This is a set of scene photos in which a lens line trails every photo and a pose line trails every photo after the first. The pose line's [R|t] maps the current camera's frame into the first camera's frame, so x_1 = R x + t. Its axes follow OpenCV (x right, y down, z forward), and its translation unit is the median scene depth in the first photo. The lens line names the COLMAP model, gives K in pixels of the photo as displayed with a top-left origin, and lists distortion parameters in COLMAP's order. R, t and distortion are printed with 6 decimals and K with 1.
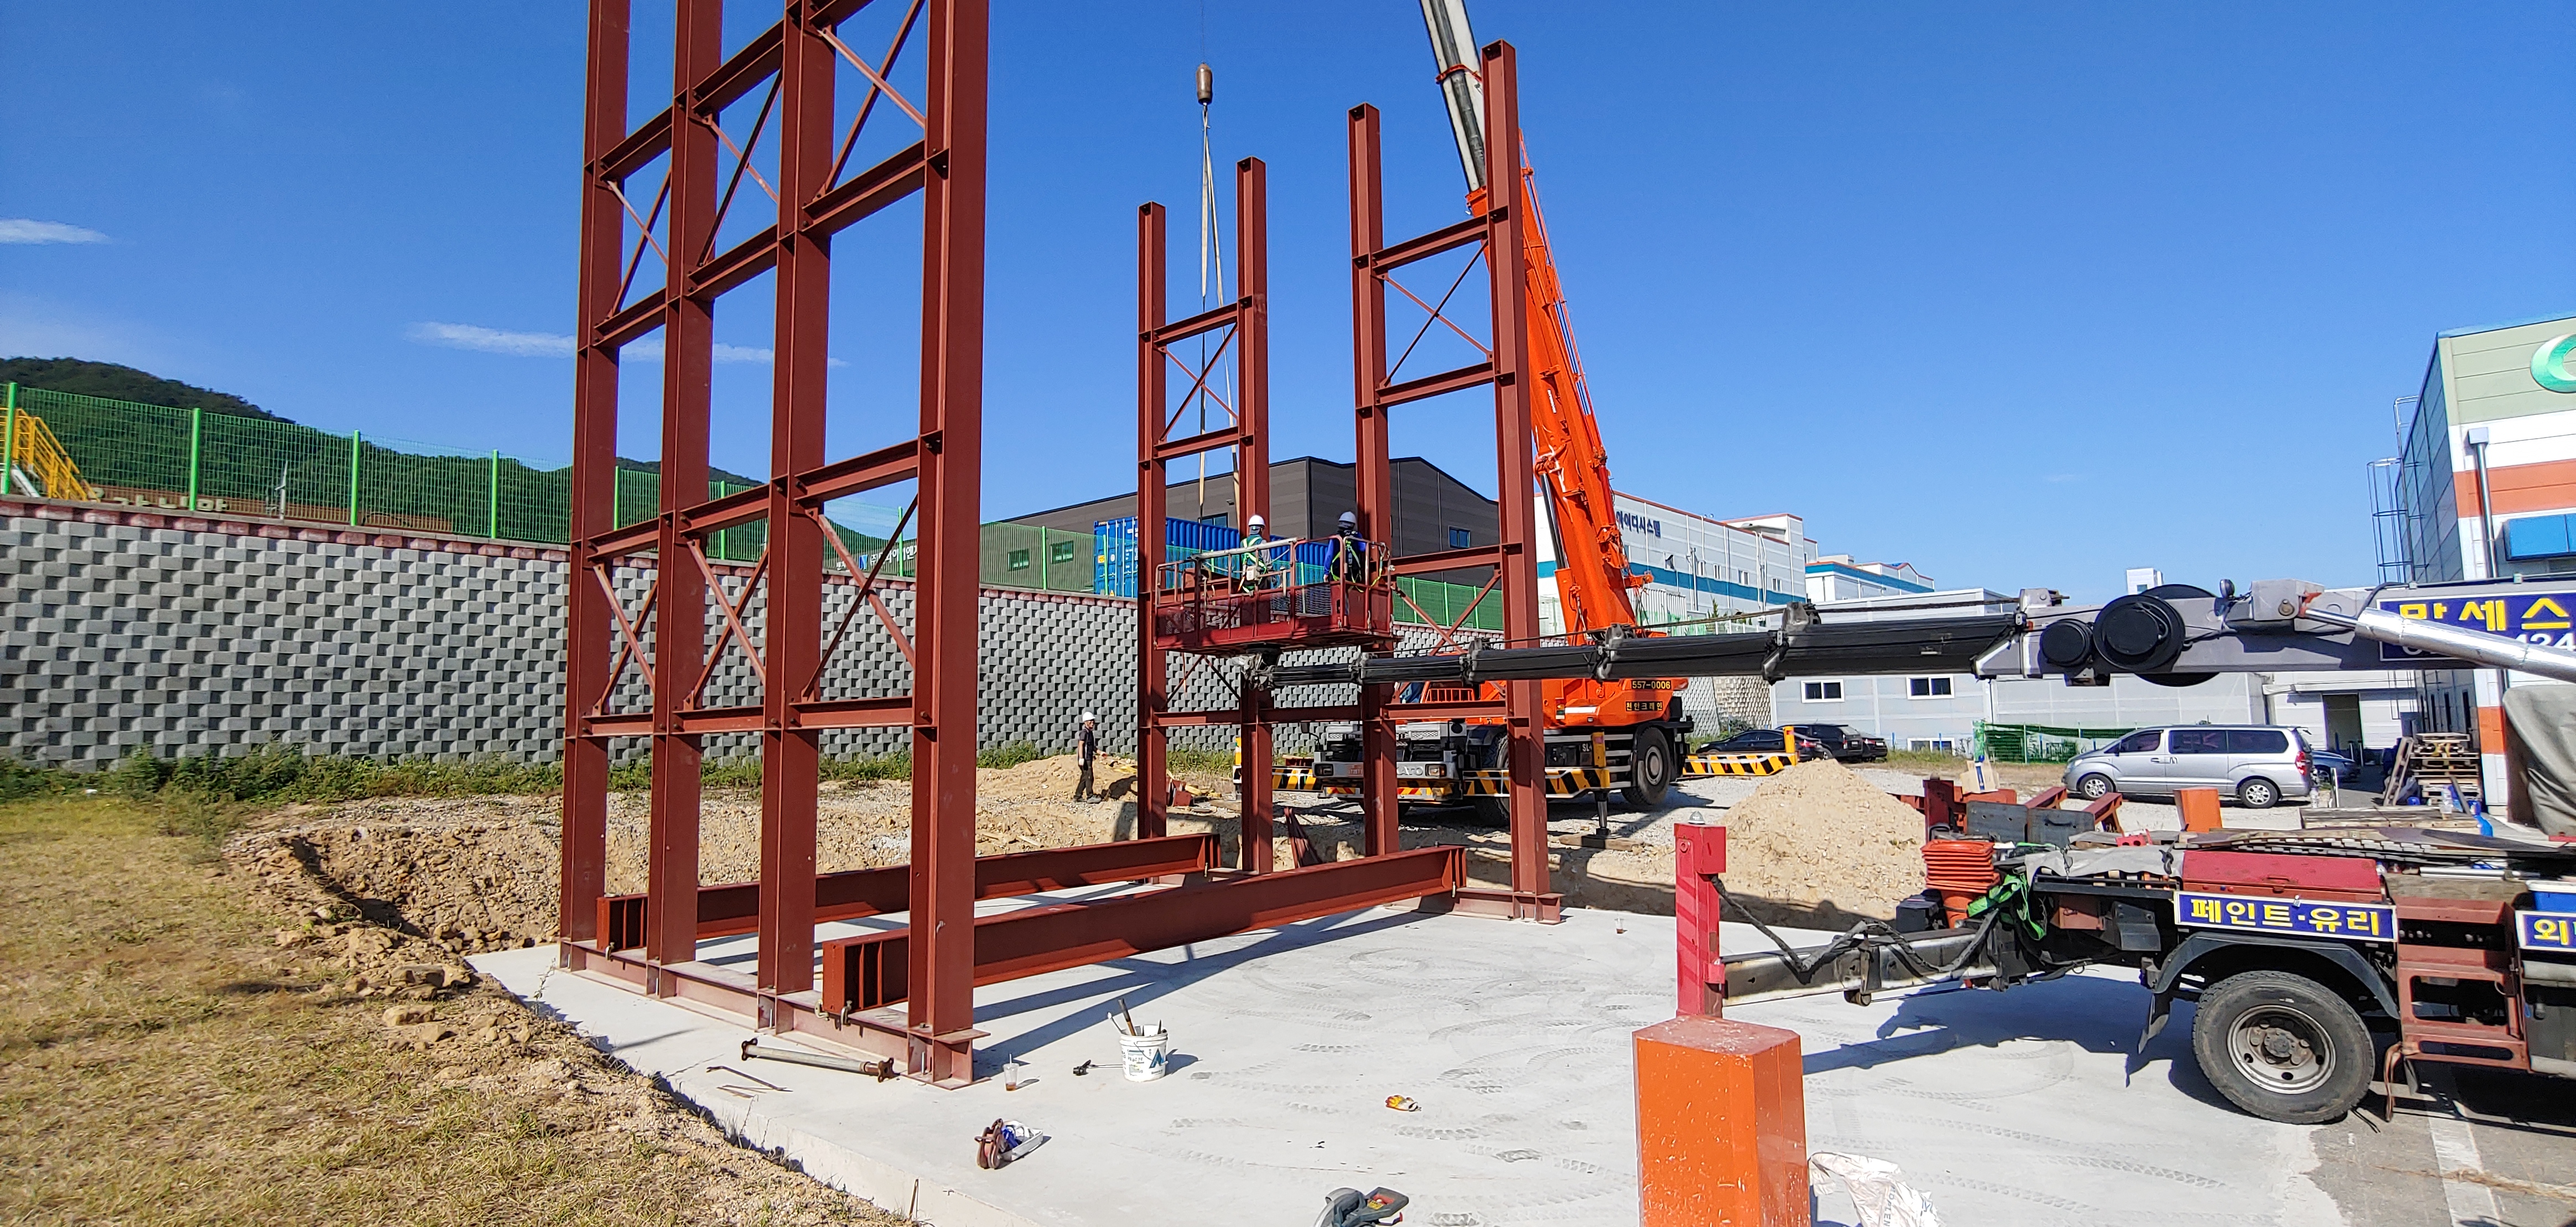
lens RADIAL K [[1223.3, 0, 1288.0], [0, 1223.3, 631.8], [0, 0, 1]] dist [-0.009284, -0.003213]
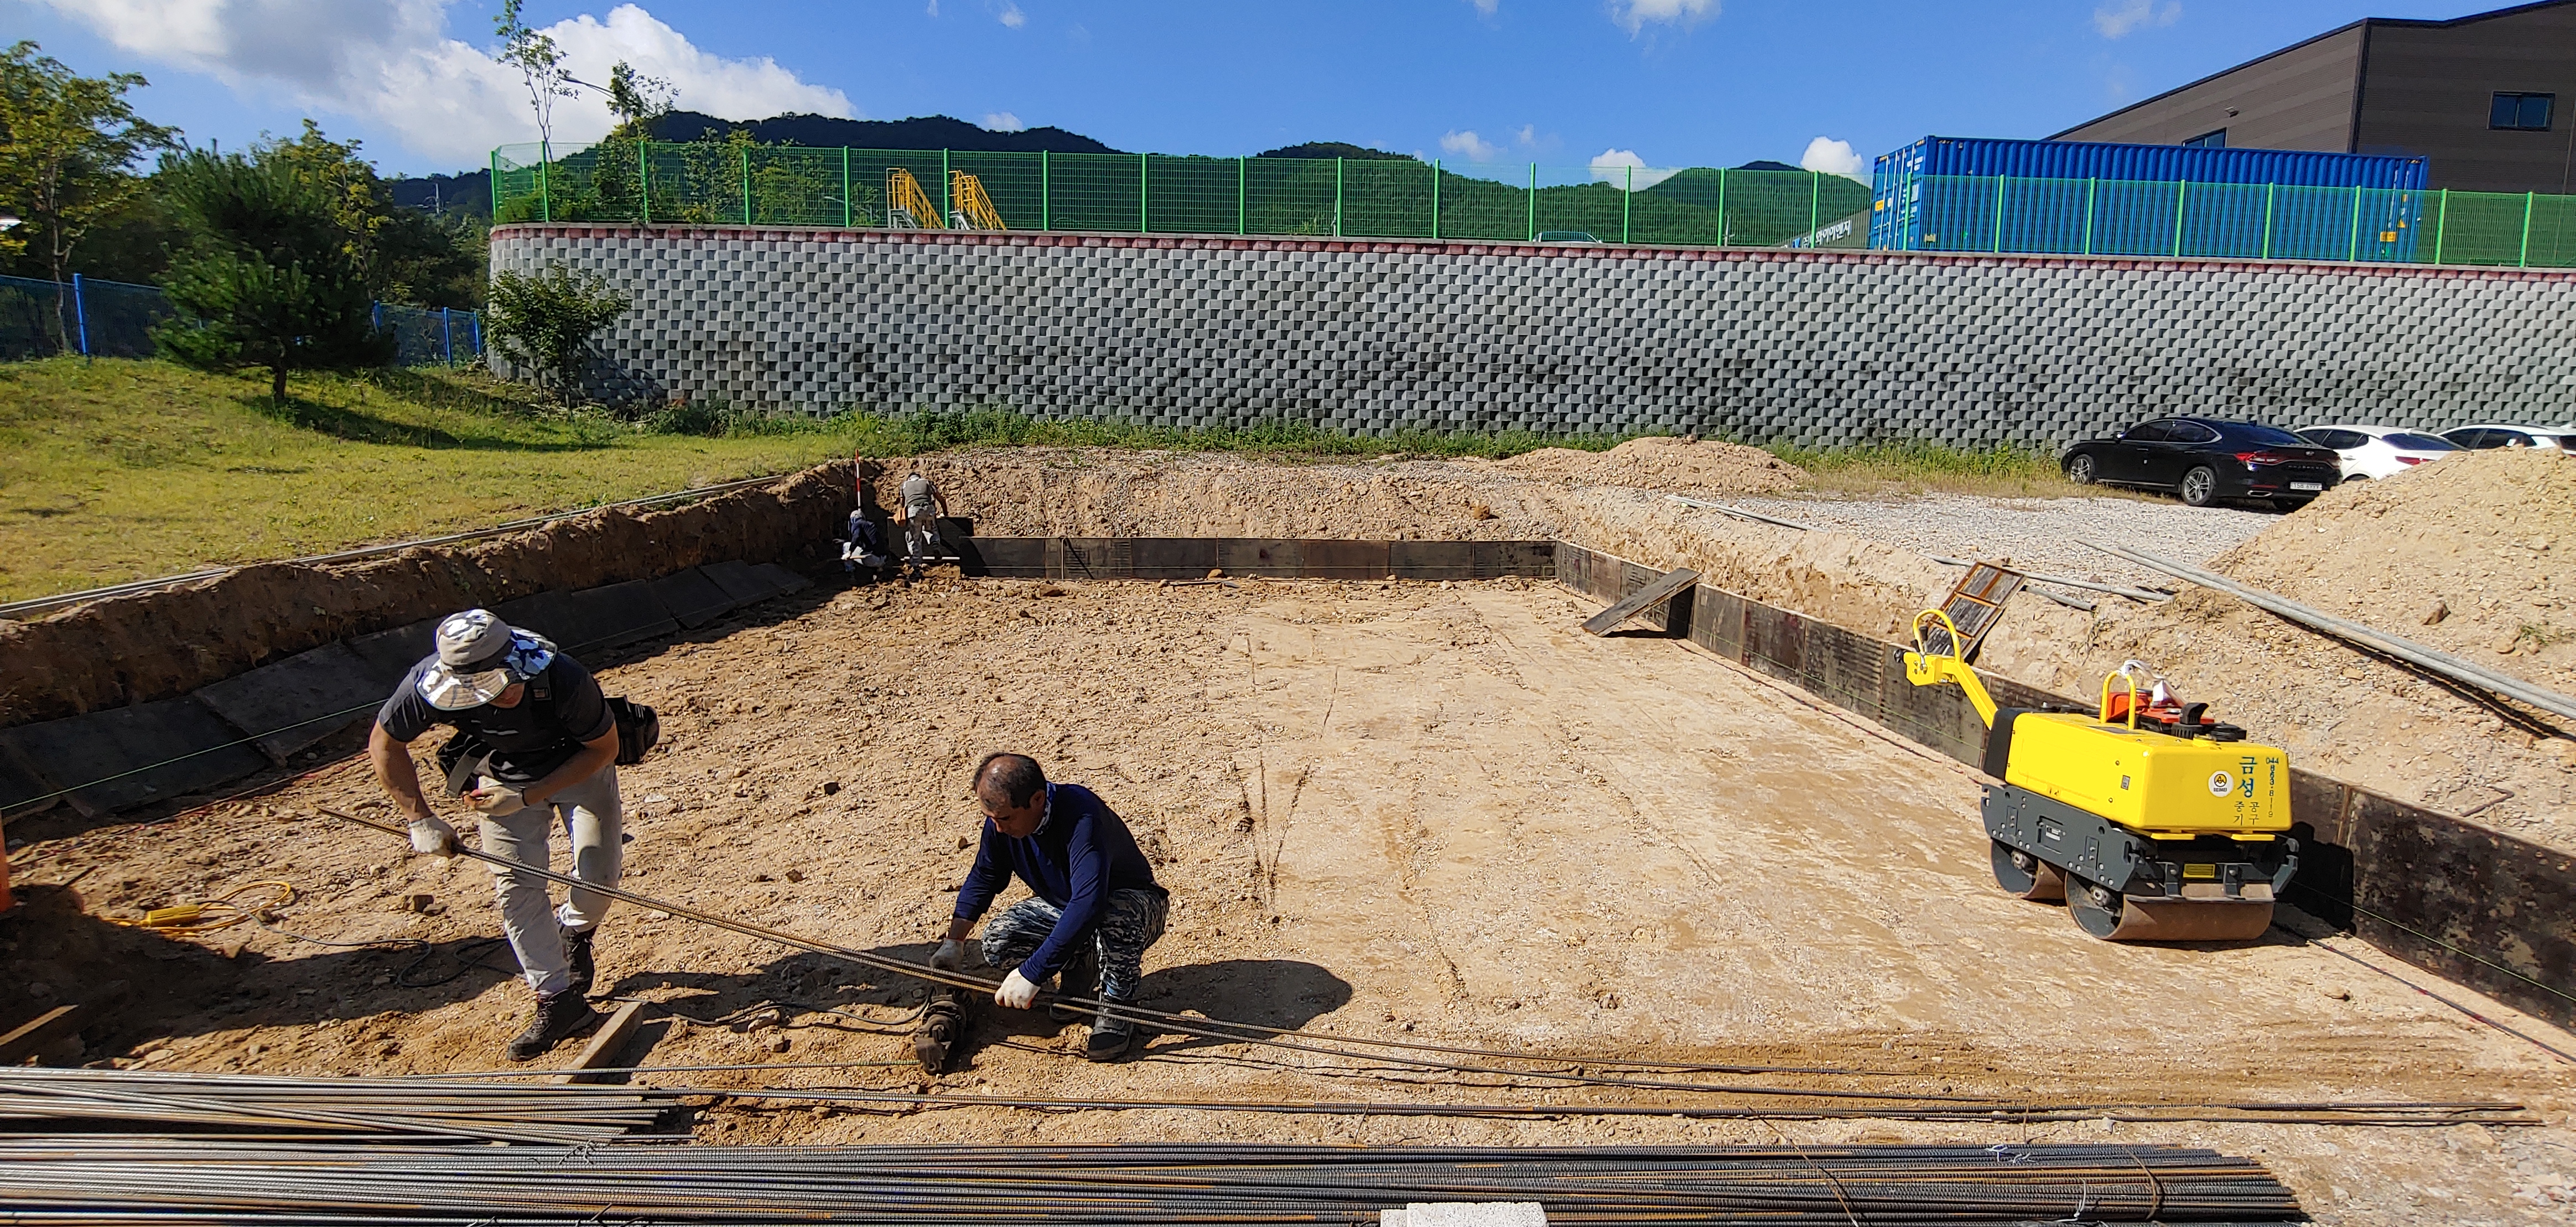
lens RADIAL K [[1223.3, 0, 1293.2], [0, 1223.3, 634.1], [0, 0, 1]] dist [-0.009284, -0.003213]
pose [[0.685097, 0.139879, -0.714895, 0.346367], [0.032041, 0.974654, 0.221410, 0.044816], [0.727746, -0.174593, 0.663251, 0.254374]]
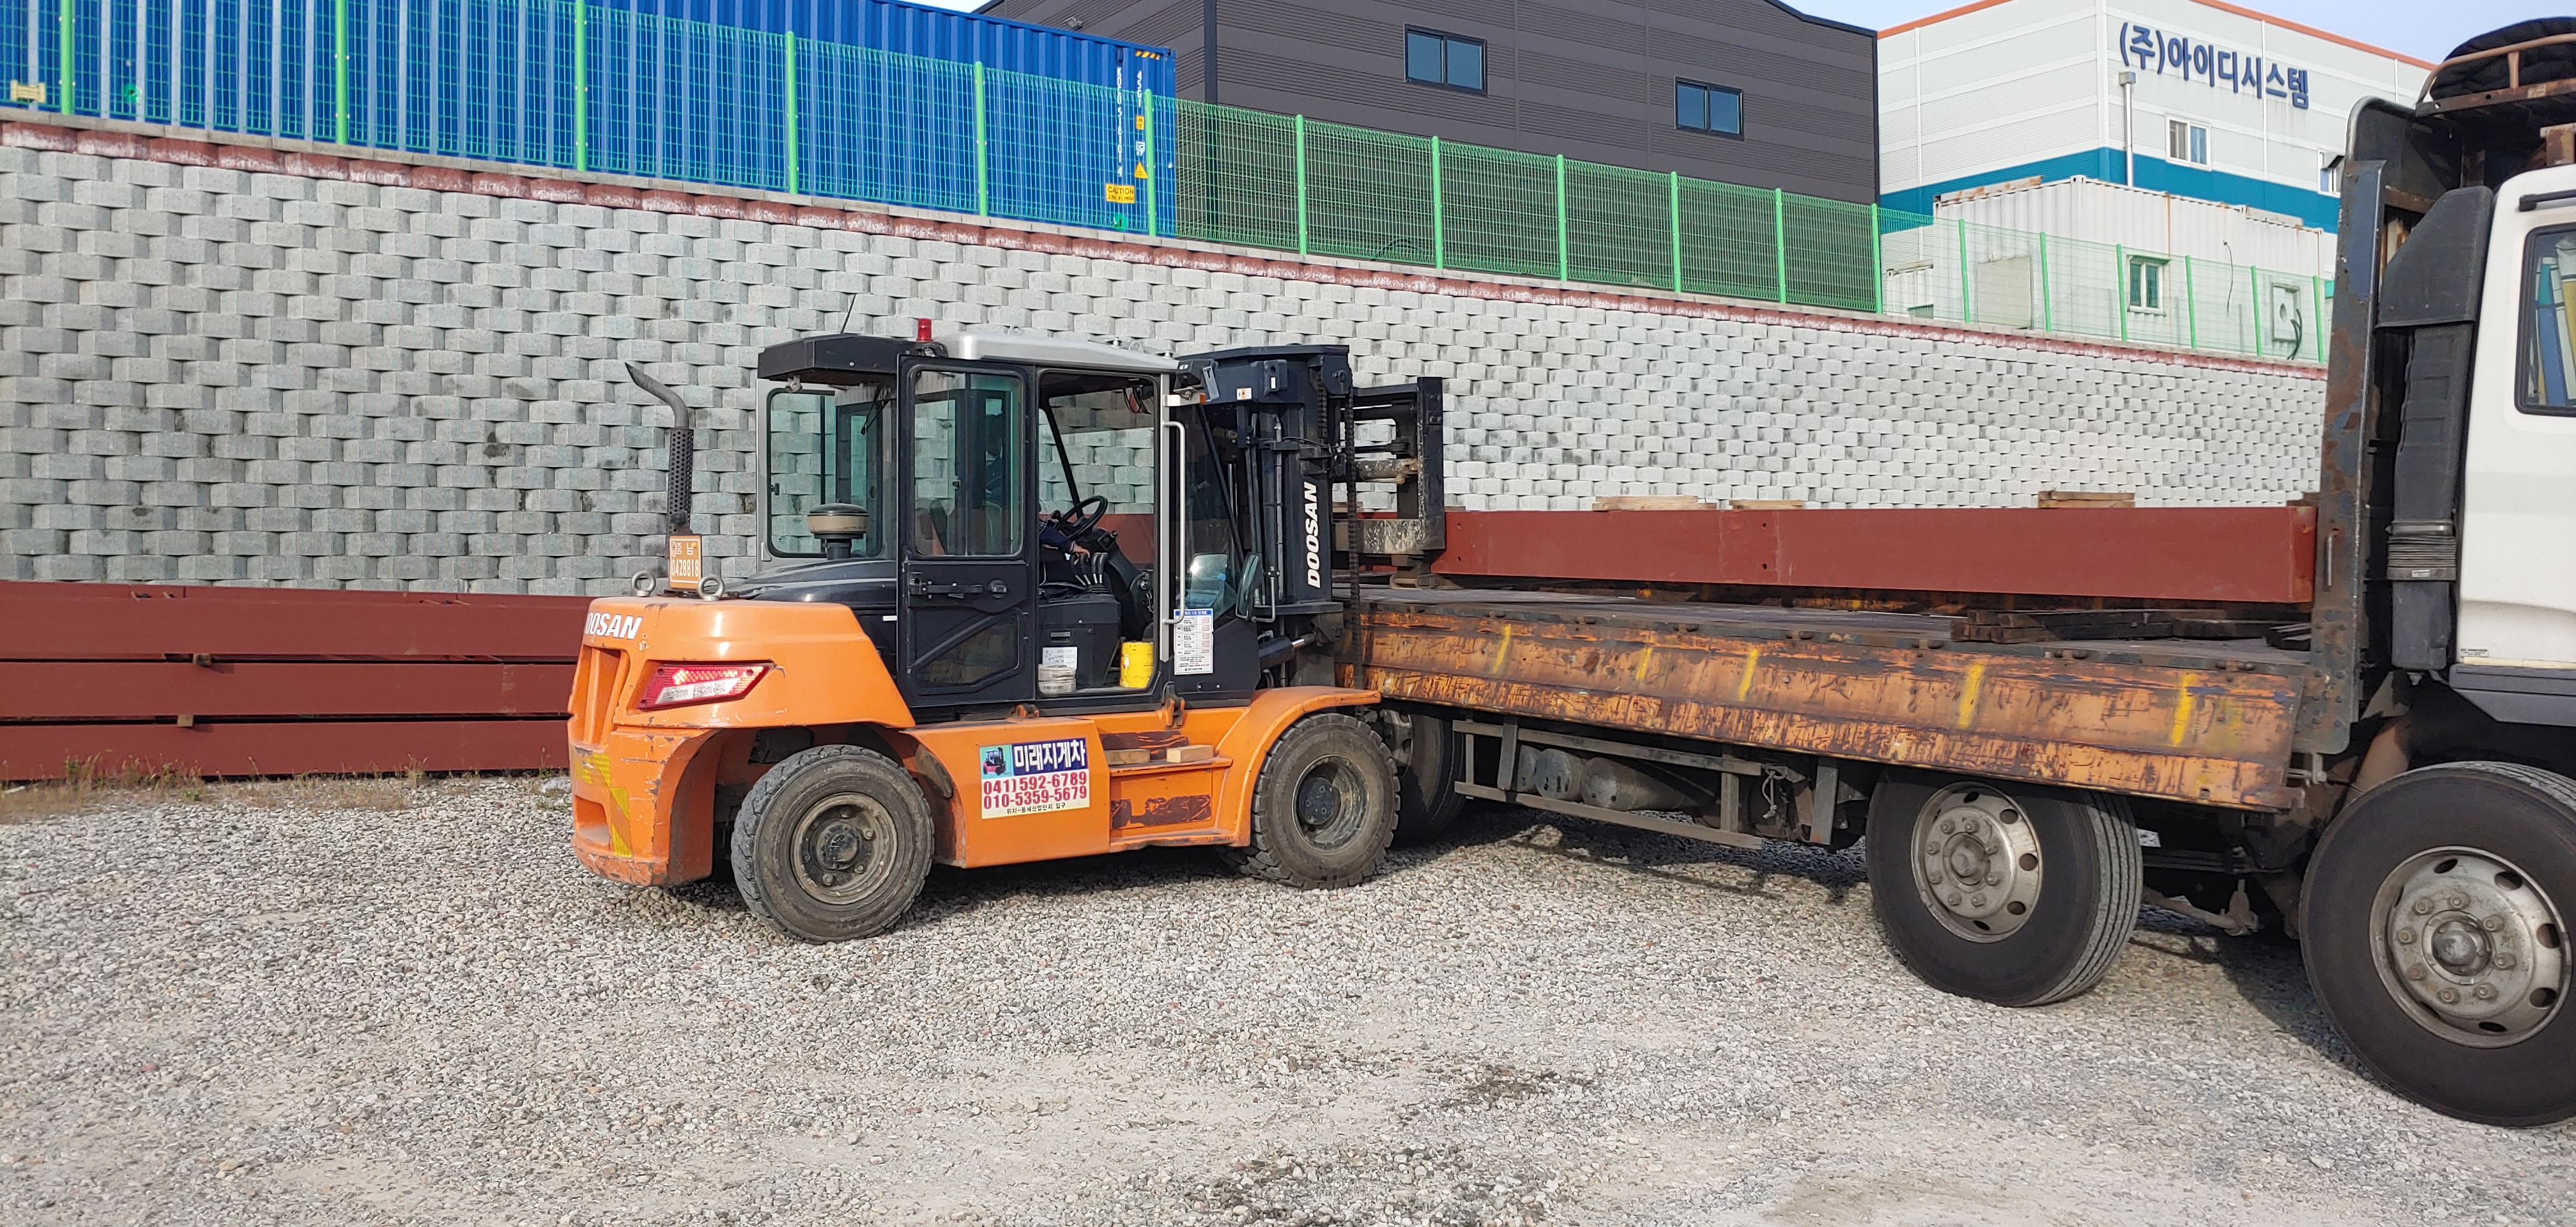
lens RADIAL K [[1984.4, 0, 1301.3], [0, 1984.4, 598.9], [0, 0, 1]] dist [0.011737, -0.014157]
pose [[0.964912, 0.046661, -0.258395, 0.560429], [-0.015883, 0.992654, 0.119940, 0.049360], [0.262094, -0.111627, 0.958565, 1.030125]]
